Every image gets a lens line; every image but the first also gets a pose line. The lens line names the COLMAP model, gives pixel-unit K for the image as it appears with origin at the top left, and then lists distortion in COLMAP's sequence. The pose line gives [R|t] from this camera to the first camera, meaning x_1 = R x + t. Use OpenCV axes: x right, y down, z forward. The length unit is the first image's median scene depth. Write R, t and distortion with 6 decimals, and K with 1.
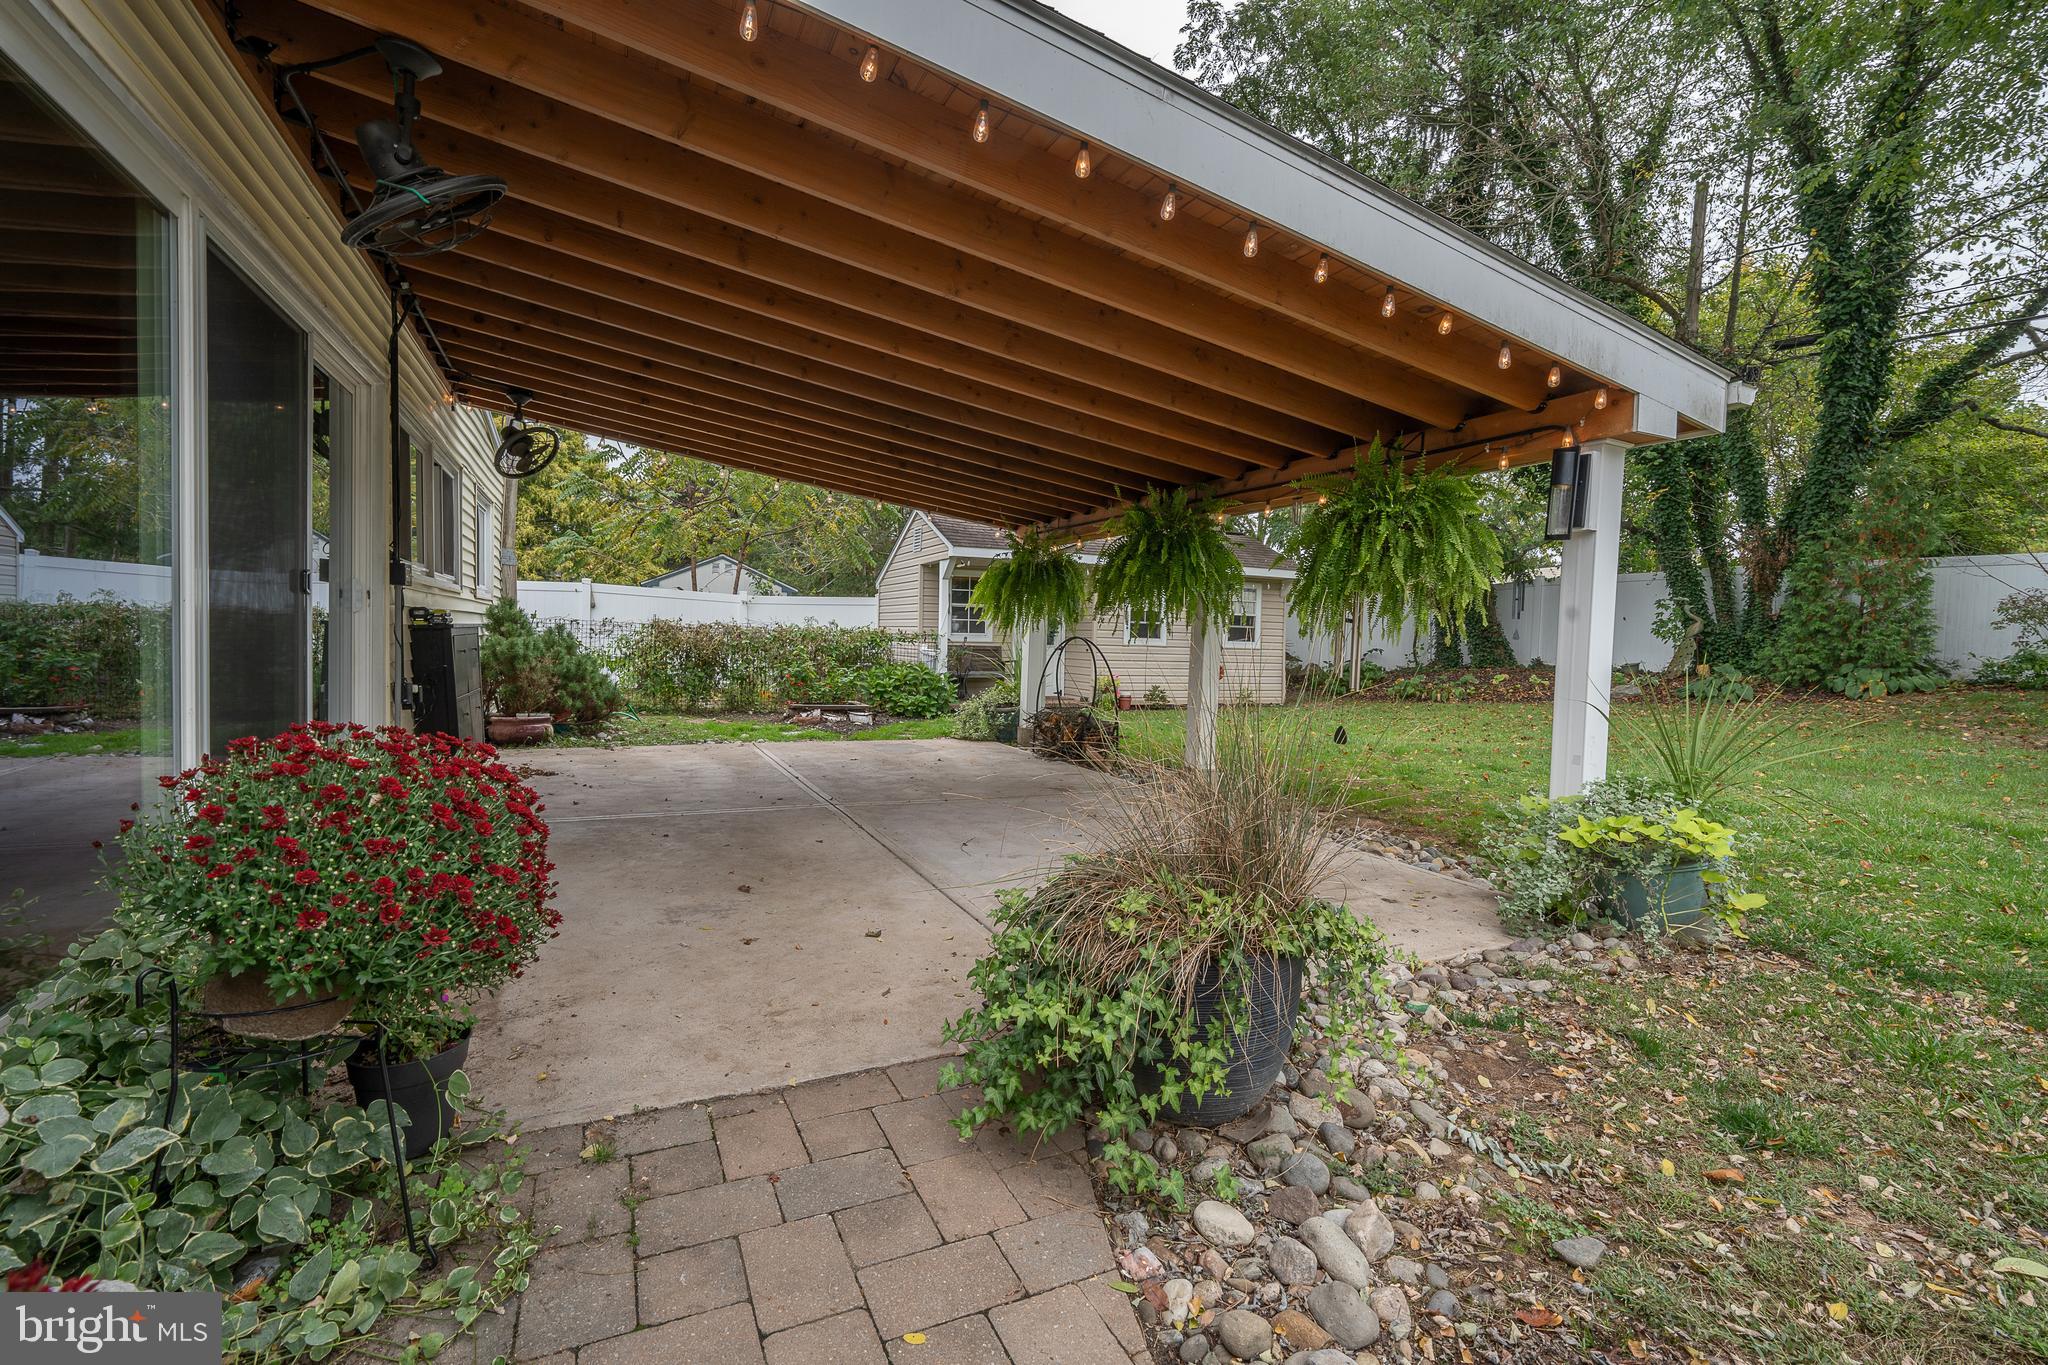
lens RADIAL K [[895.6, 0, 1027.1], [0, 895.6, 669.1], [0, 0, 1]] dist [-0.001969, 0.000176]
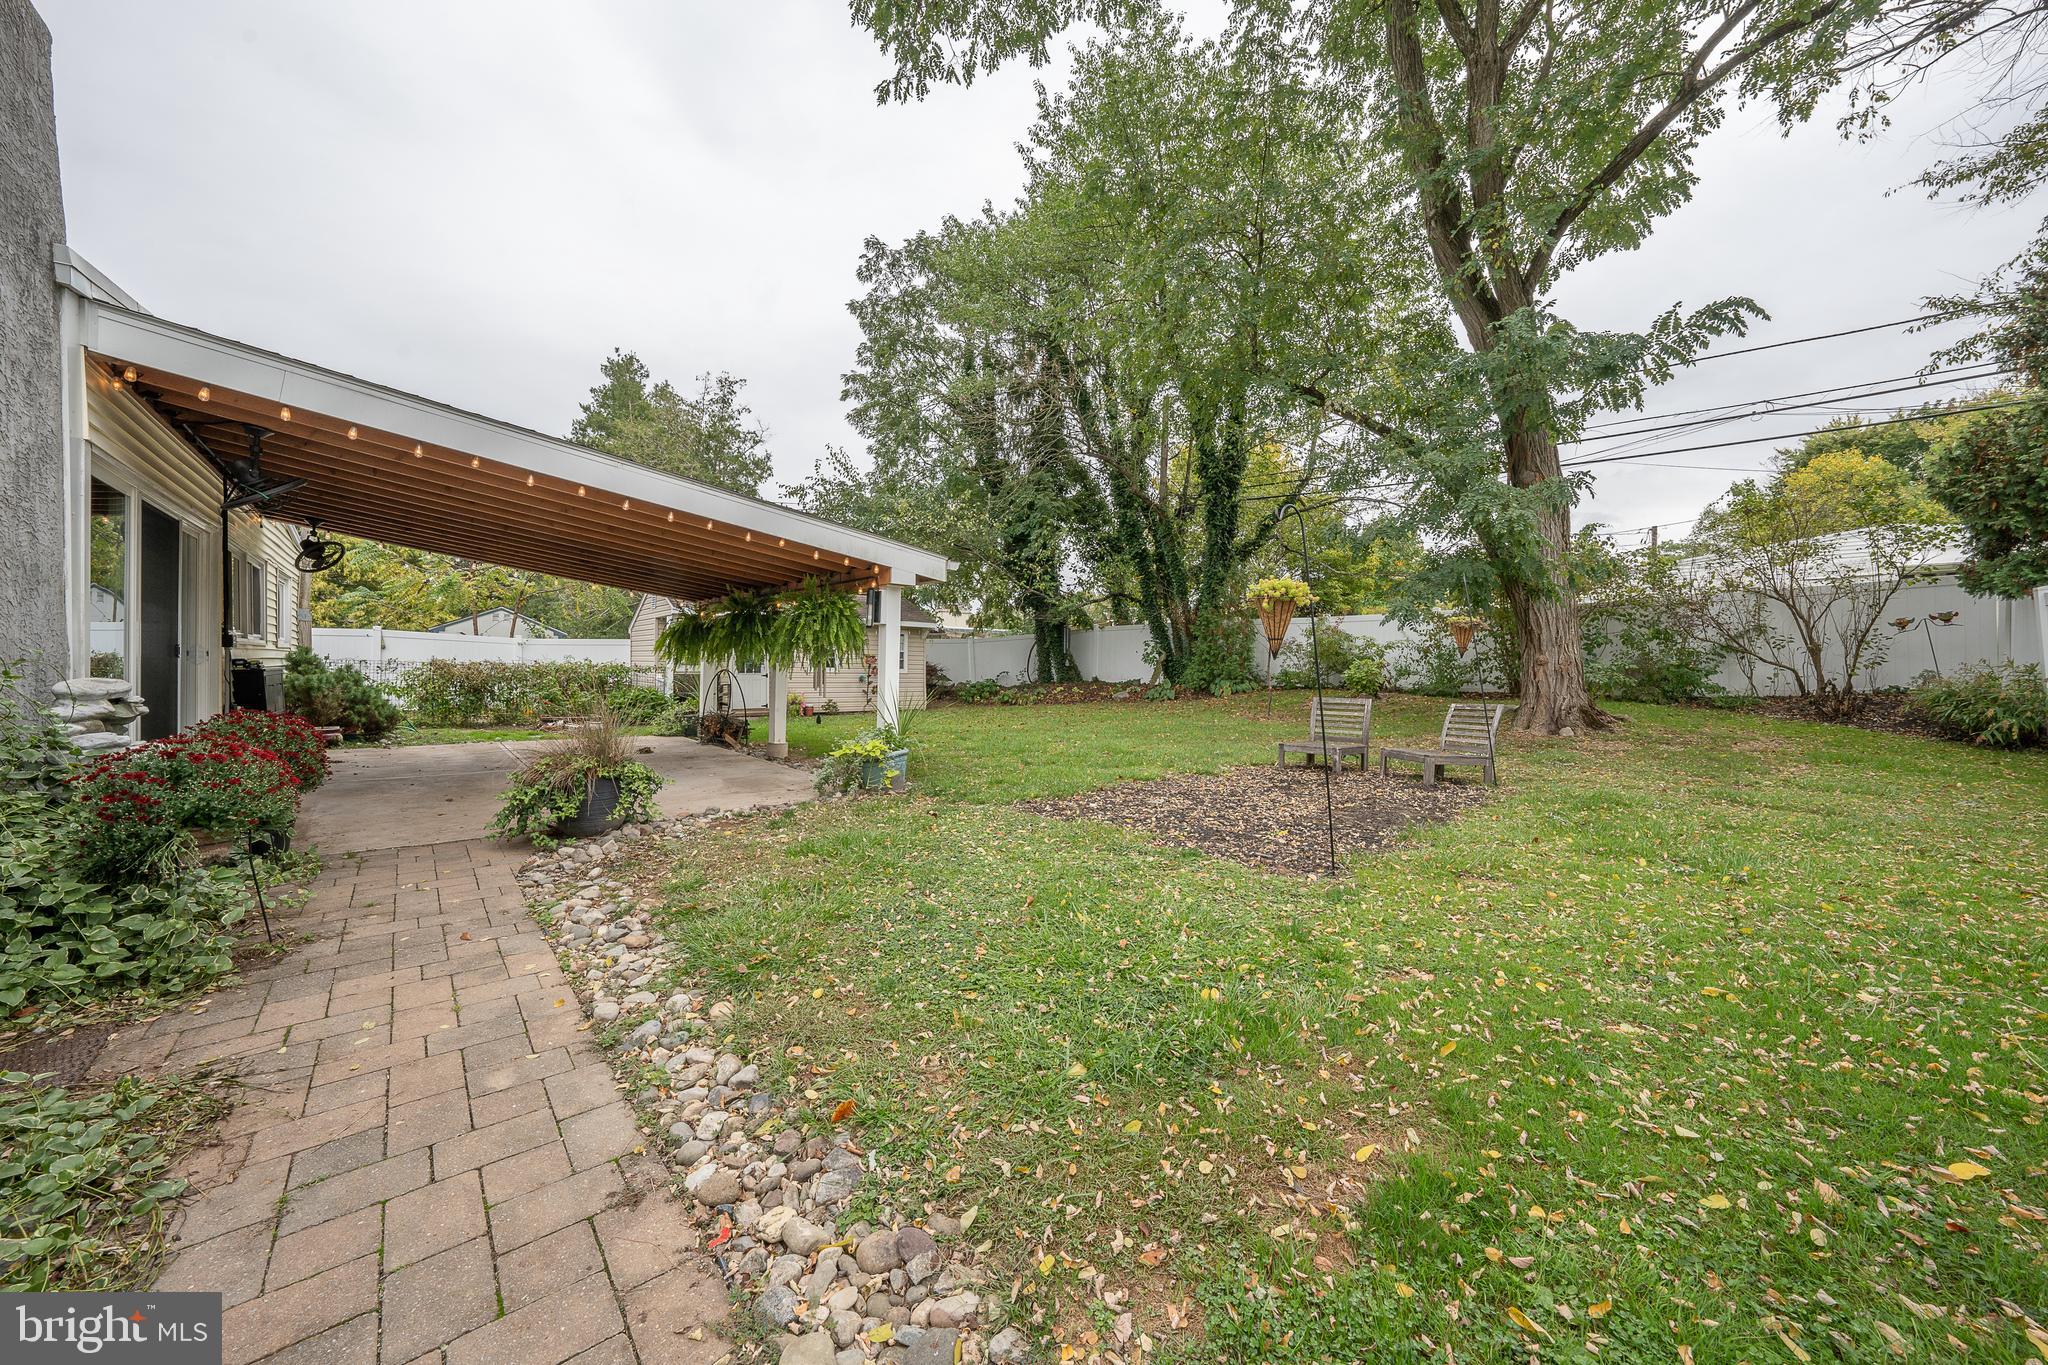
lens RADIAL K [[703.6, 0, 1024.7], [0, 703.6, 675.9], [0, 0, 1]] dist [-0.030286, 0.006964]
pose [[0.958332, -0.015462, 0.285238, 0.186825], [0.020457, 0.999685, -0.014539, 0.005063], [-0.284923, 0.019768, 0.958347, -0.336563]]
